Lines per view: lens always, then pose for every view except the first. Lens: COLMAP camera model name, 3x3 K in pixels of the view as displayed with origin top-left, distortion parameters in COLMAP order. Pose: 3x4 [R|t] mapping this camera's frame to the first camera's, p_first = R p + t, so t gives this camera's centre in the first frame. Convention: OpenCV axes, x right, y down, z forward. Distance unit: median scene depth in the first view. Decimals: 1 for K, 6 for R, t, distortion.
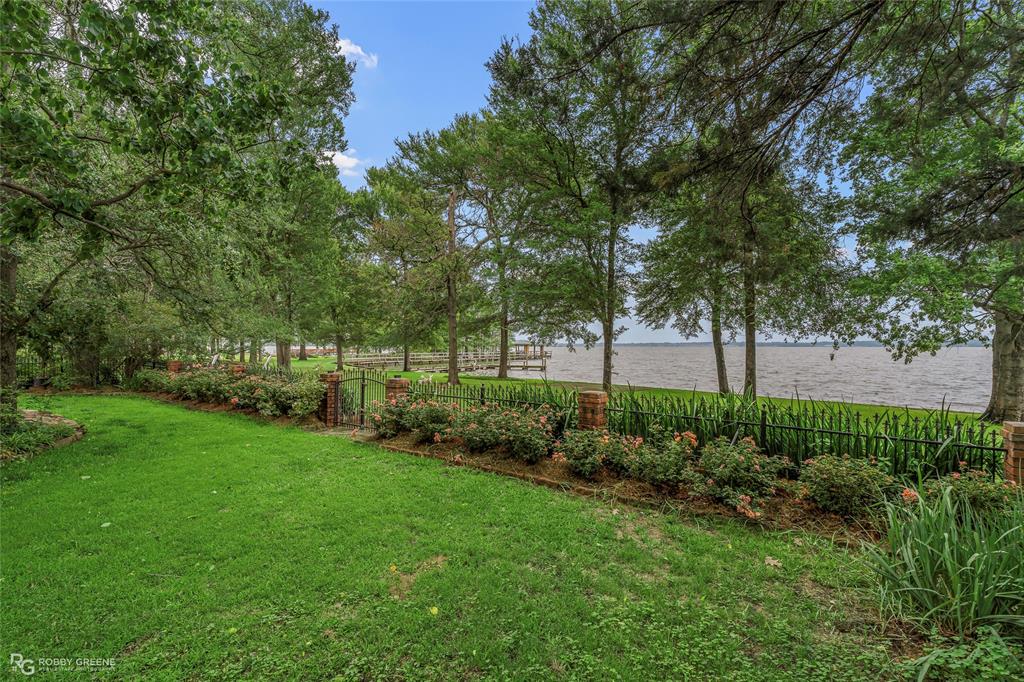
lens RADIAL K [[464.1, 0, 510.2], [0, 464.1, 334.9], [0, 0, 1]] dist [-0.000744, 0.000090]
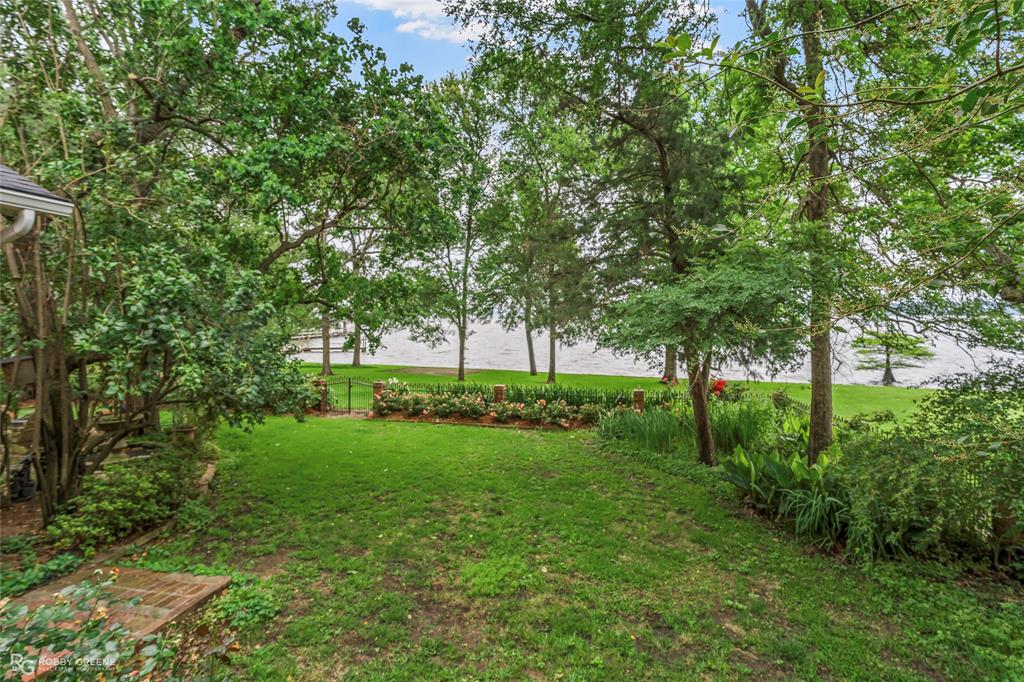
lens RADIAL K [[510.5, 0, 512.0], [0, 510.5, 341.0], [0, 0, 1]] dist [0.000147, 0.000054]
pose [[0.908379, -0.023374, 0.417495, -0.763794], [-0.009196, 0.997078, 0.075831, -0.265977], [-0.418048, -0.072723, 0.905510, -1.189858]]
